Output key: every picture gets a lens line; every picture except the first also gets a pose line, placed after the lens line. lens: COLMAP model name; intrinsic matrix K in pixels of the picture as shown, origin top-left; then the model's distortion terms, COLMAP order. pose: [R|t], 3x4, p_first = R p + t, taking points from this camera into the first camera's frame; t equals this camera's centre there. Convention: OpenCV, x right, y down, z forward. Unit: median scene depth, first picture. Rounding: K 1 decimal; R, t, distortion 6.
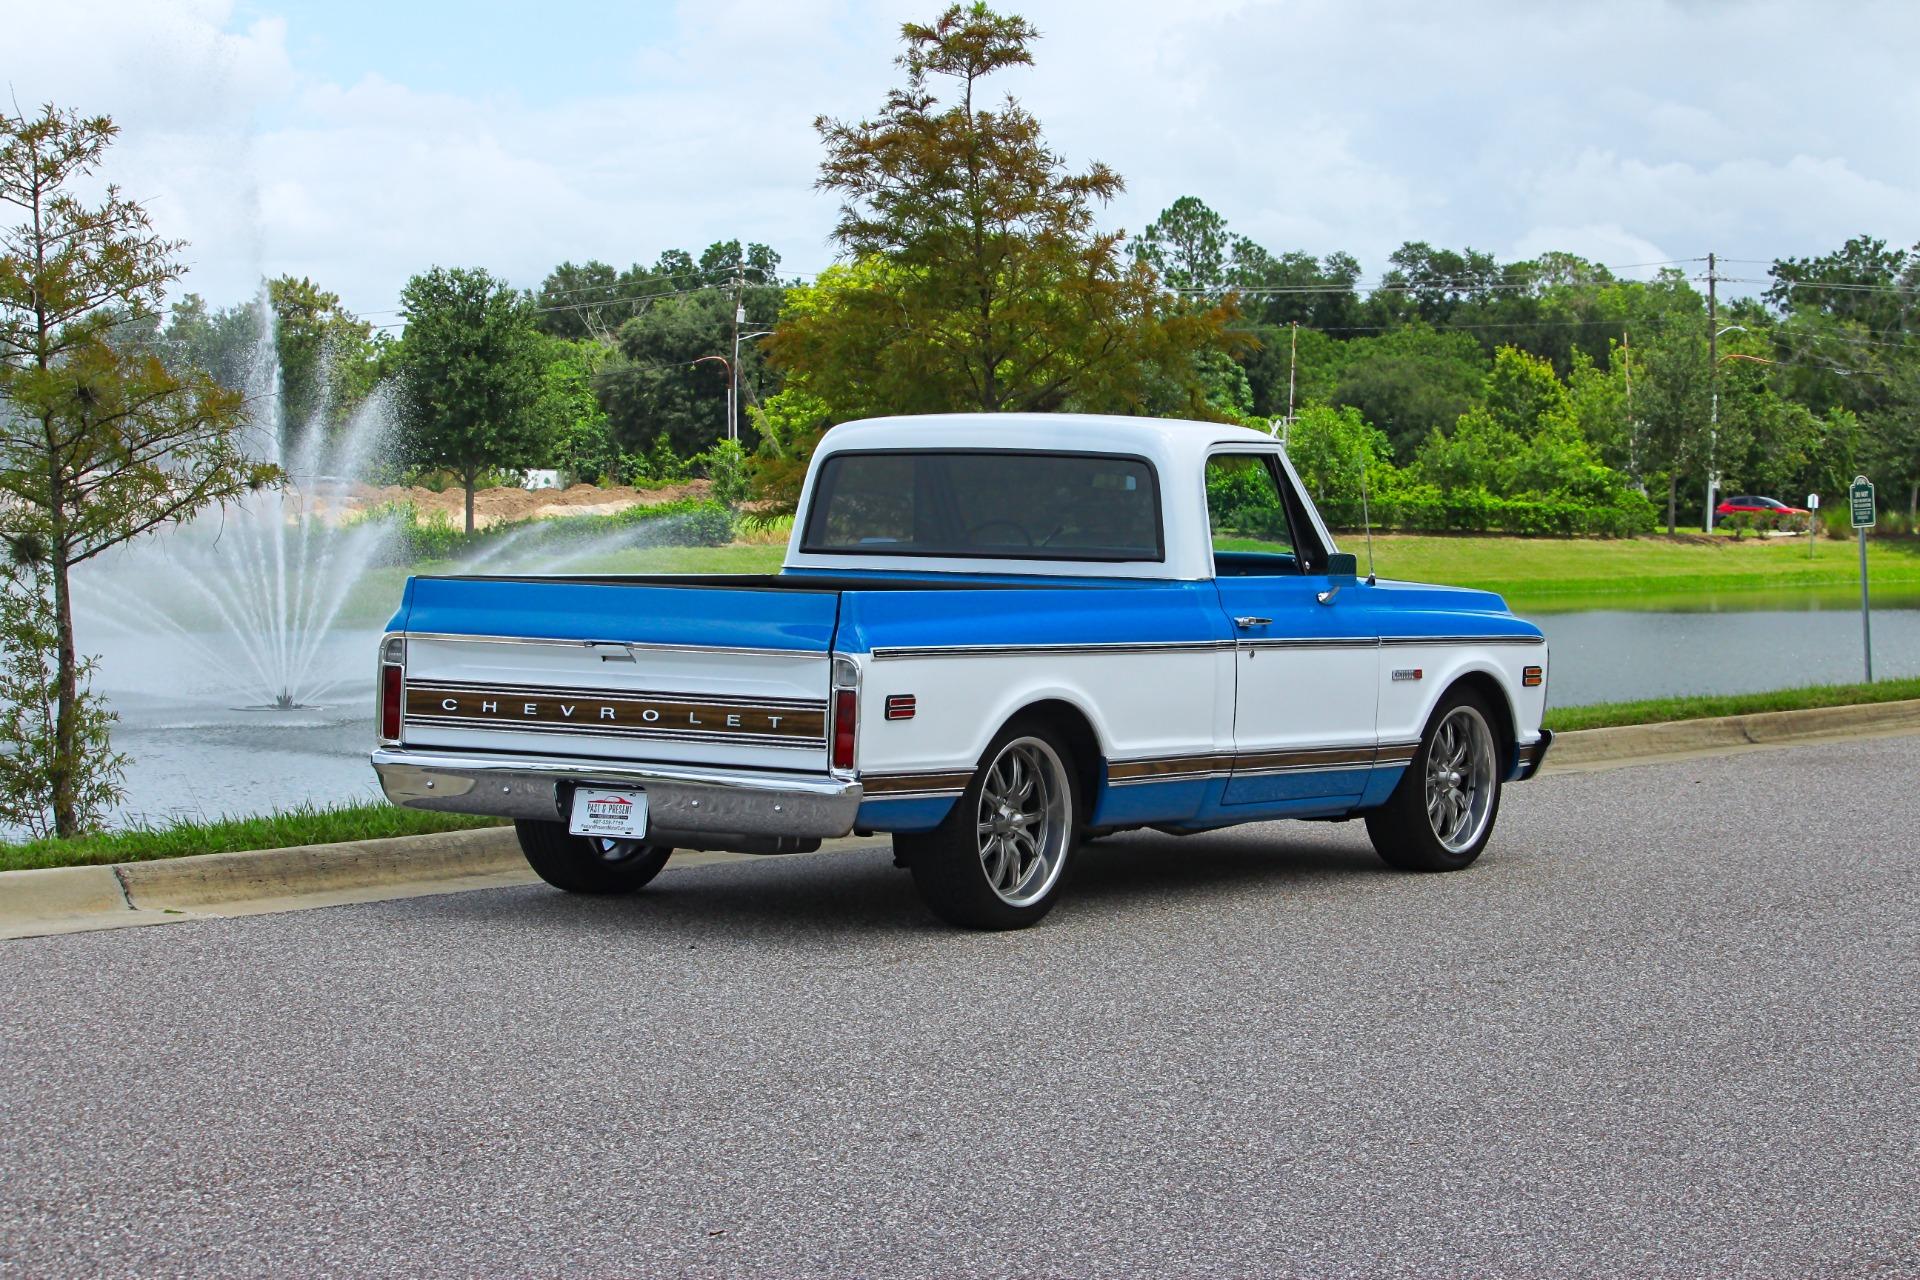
lens RADIAL K [[4881.0, 0, 946.1], [0, 4881.0, 660.8], [0, 0, 1]] dist [-0.412510, 0.000000]
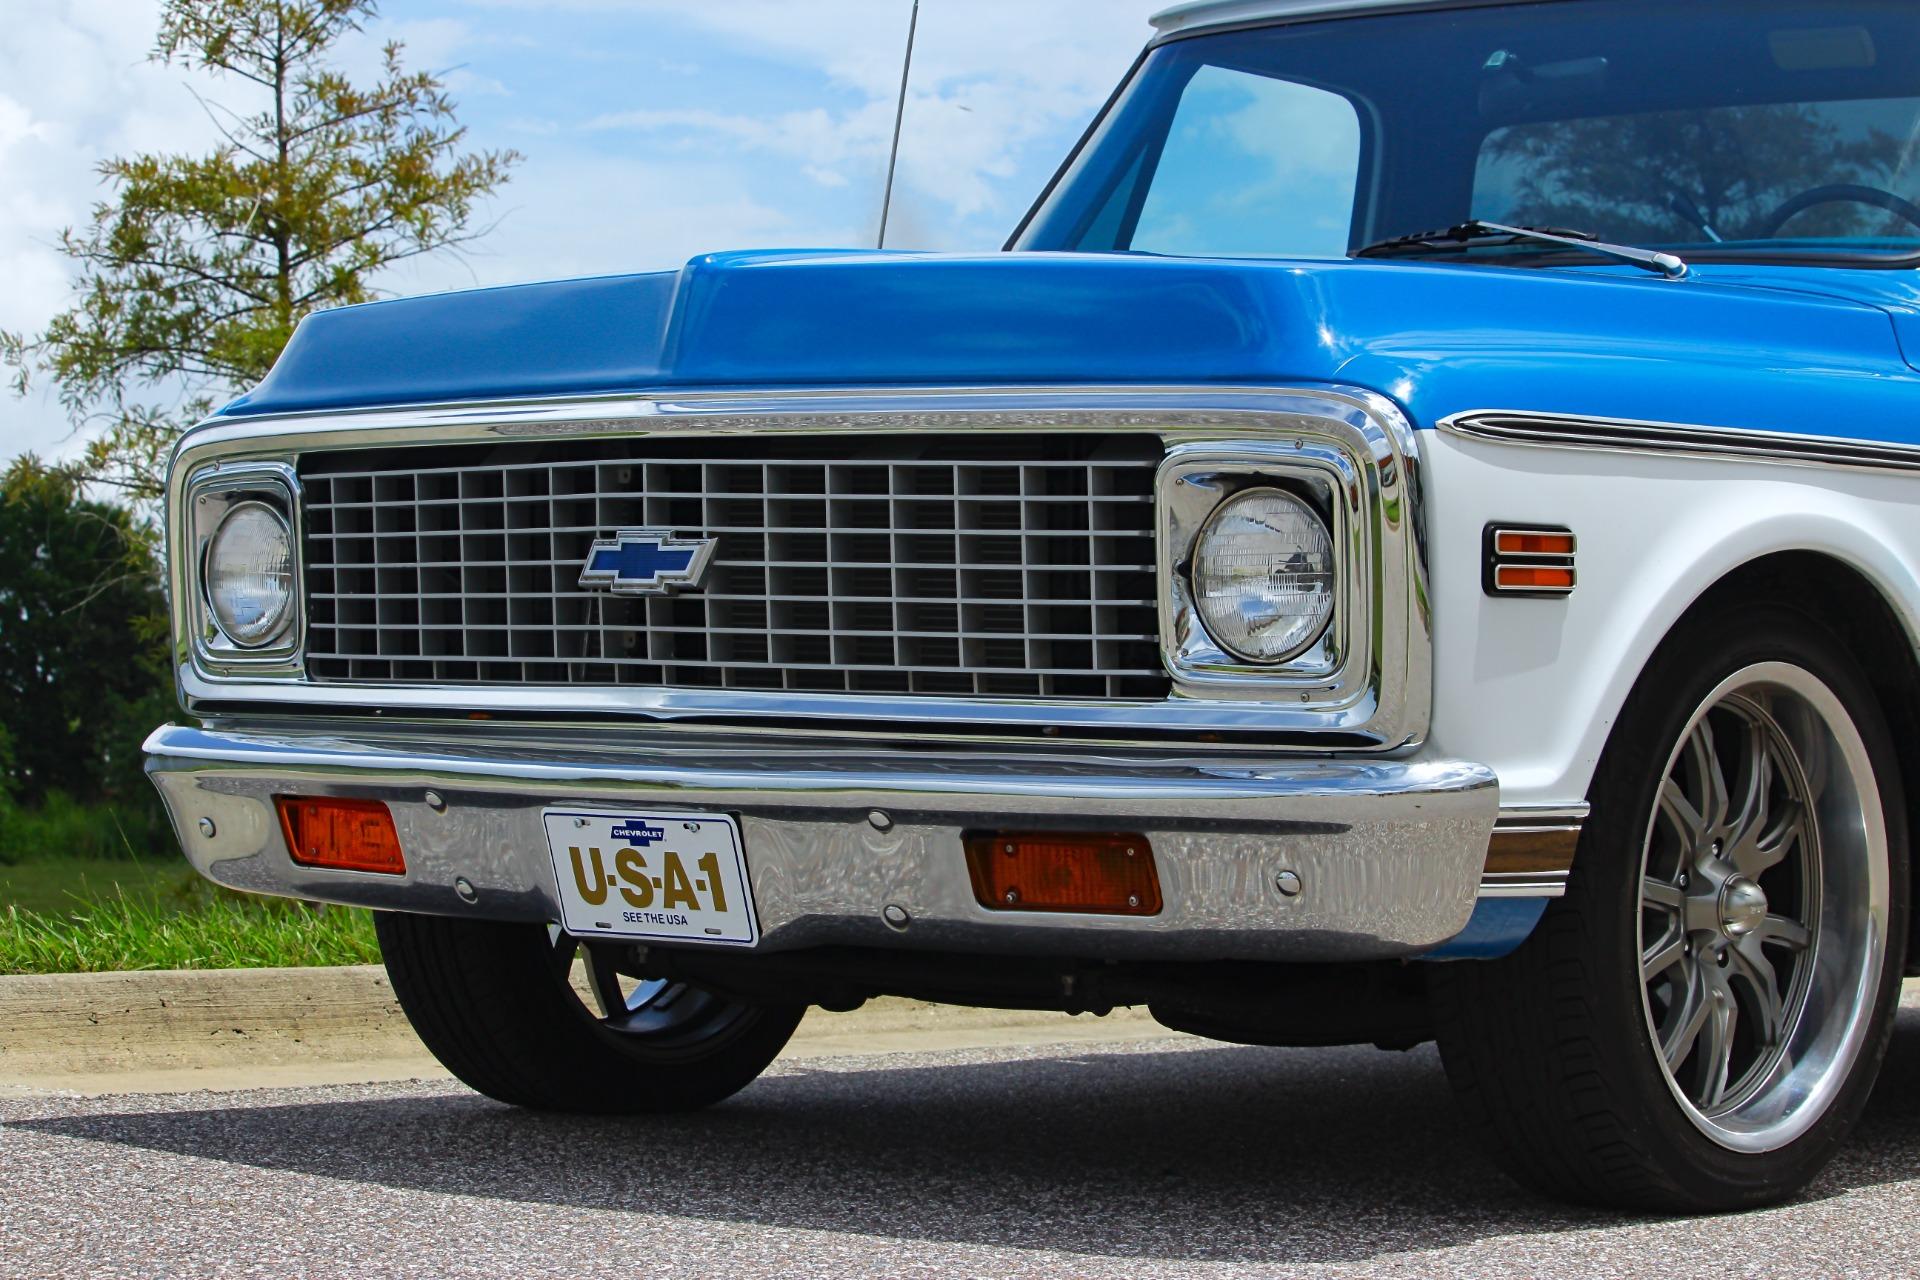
lens RADIAL K [[4881.0, 0, 955.9], [0, 4881.0, 623.7], [0, 0, 1]] dist [-0.412510, 0.000000]
pose [[0.991053, -0.002435, -0.133448, -0.015484], [-0.007357, 0.997317, -0.072833, 0.037590], [0.133267, 0.073163, 0.988376, 0.531385]]
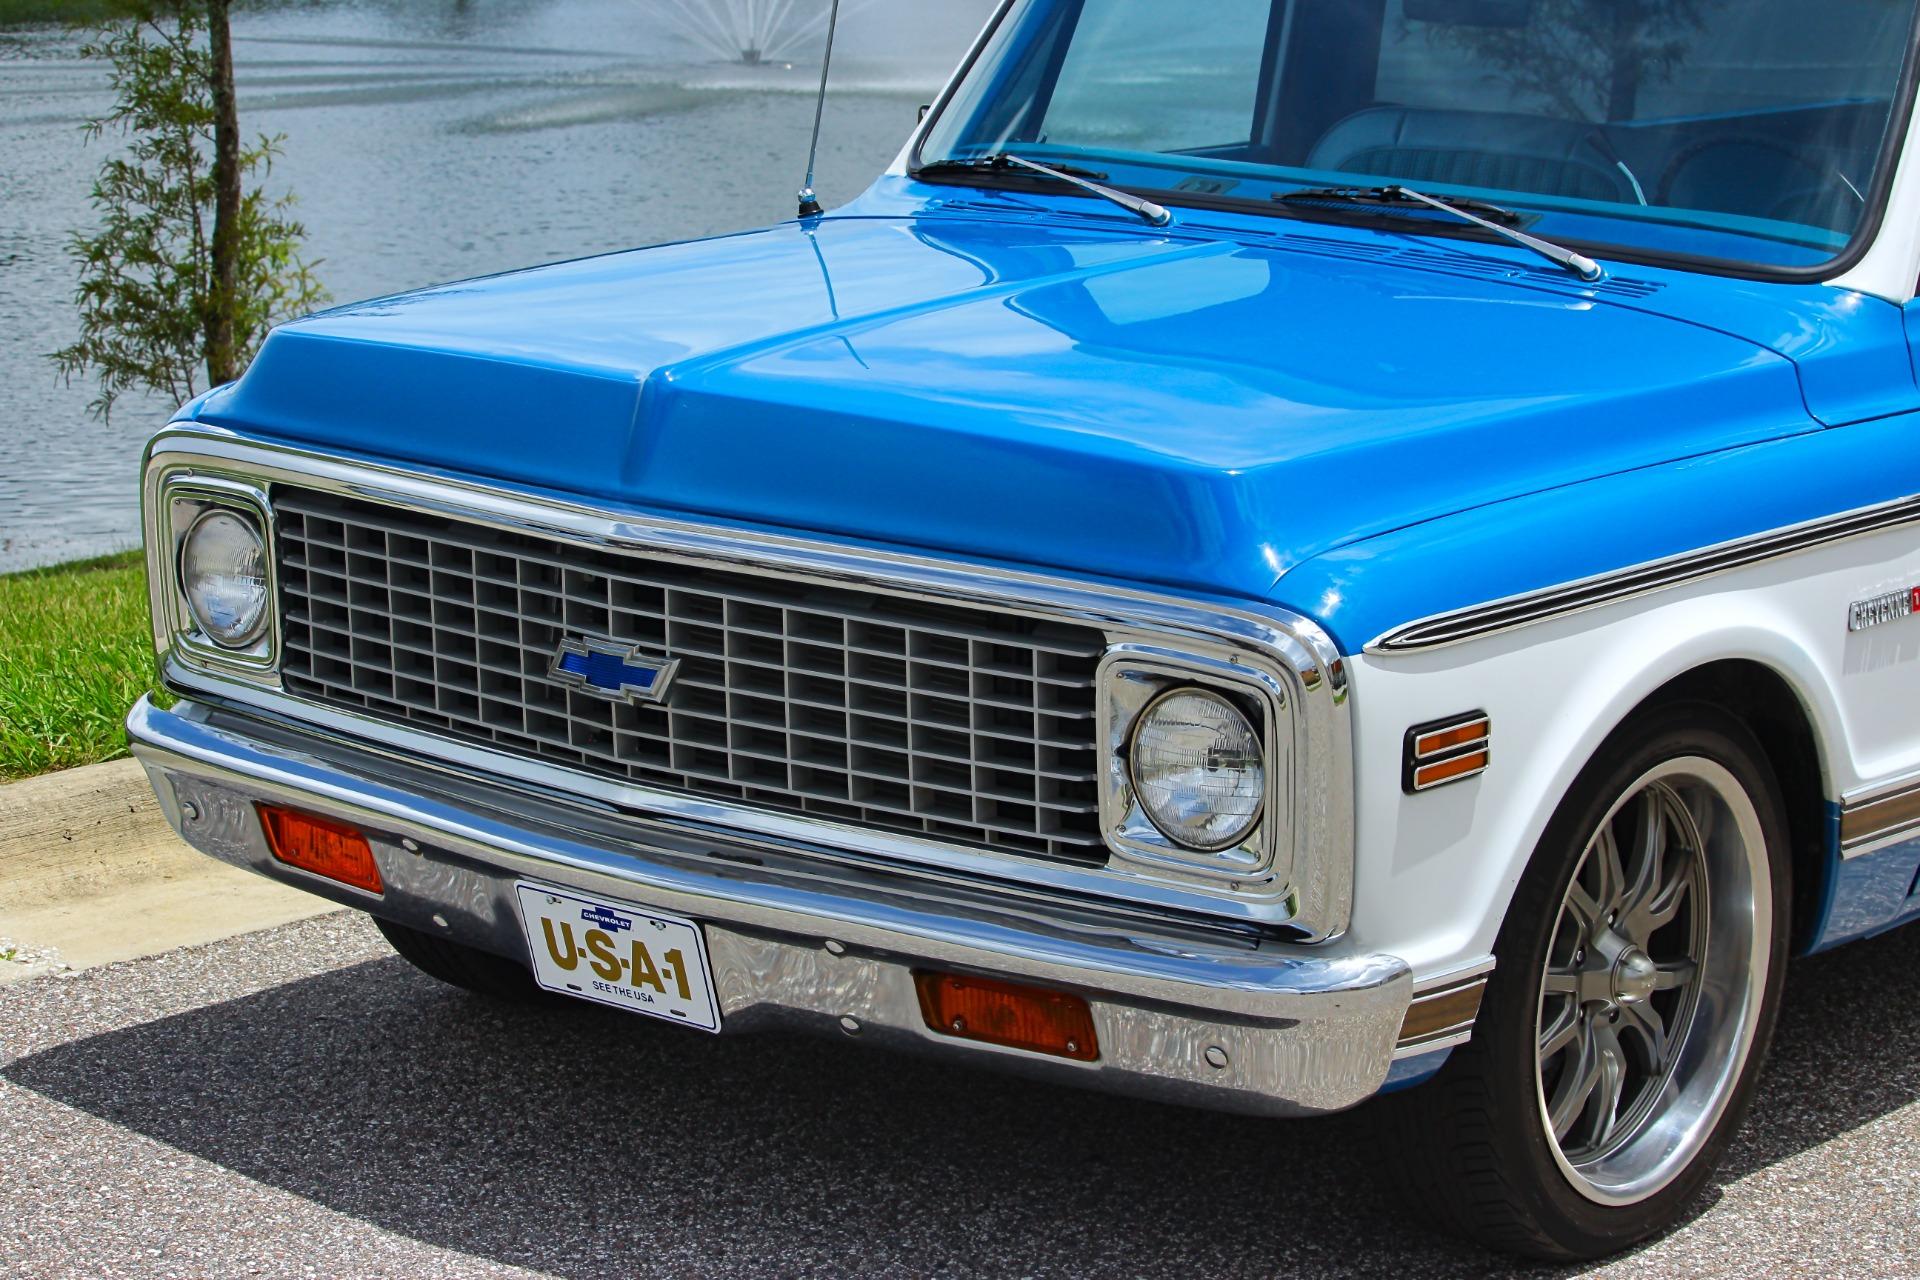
lens RADIAL K [[4881.0, 0, 951.3], [0, 4881.0, 635.1], [0, 0, 1]] dist [-0.412510, 0.000000]
pose [[0.994047, 0.025010, -0.106041, -0.018890], [-0.010249, 0.990446, 0.137521, -0.036408], [0.108467, -0.135615, 0.984806, 0.514570]]
